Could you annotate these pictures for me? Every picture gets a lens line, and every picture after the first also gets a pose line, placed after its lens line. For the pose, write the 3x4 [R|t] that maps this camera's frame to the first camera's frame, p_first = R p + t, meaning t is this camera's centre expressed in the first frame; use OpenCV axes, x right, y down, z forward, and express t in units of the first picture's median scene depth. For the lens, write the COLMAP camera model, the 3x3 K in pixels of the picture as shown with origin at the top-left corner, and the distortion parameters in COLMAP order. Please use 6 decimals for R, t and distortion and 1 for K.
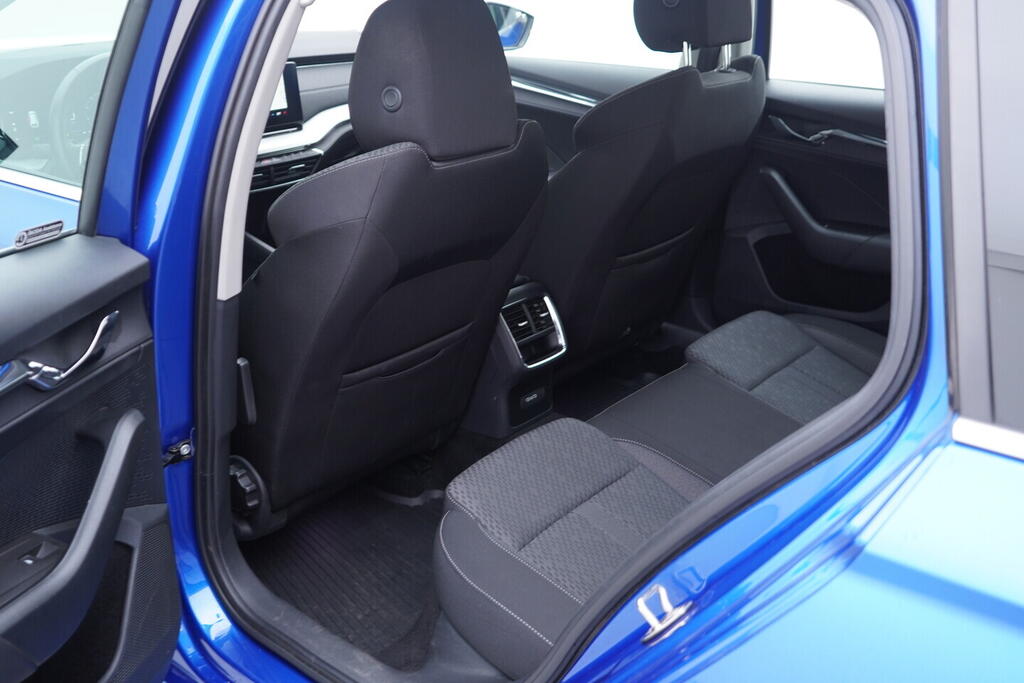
lens RADIAL K [[1039.4, 0, 511.4], [0, 1039.4, 341.1], [0, 0, 1]] dist [0.003971, 0.000000]
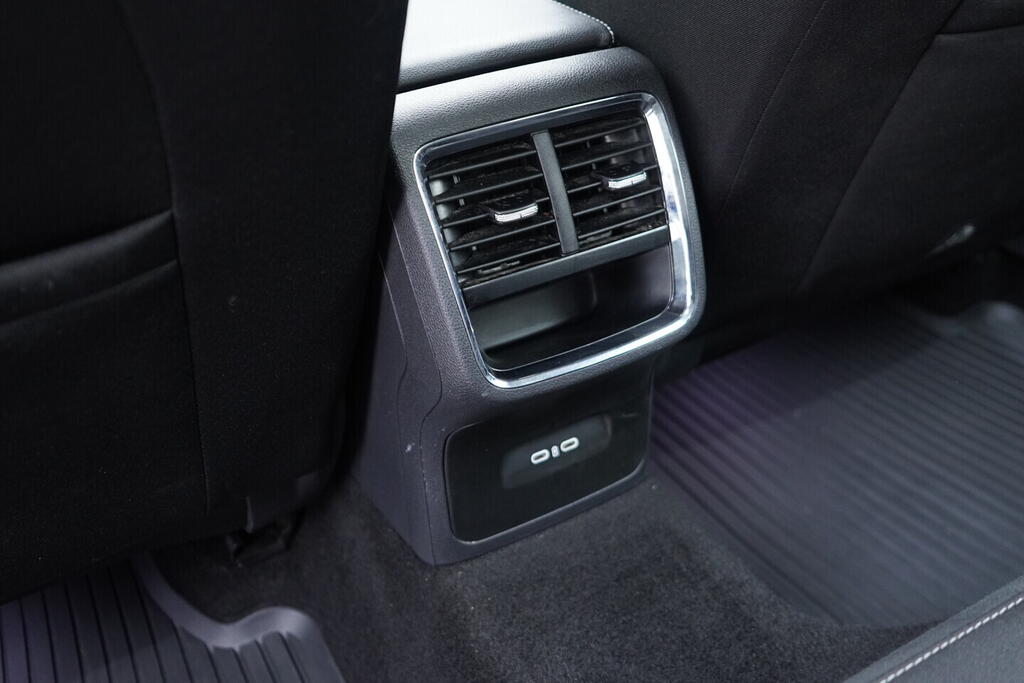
lens RADIAL K [[1039.4, 0, 514.0], [0, 1039.4, 342.9], [0, 0, 1]] dist [0.003971, 0.000000]
pose [[0.945524, 0.188824, -0.265199, 0.081843], [-0.120858, 0.959988, 0.252619, -0.049324], [0.302288, -0.206806, 0.930512, 0.741008]]
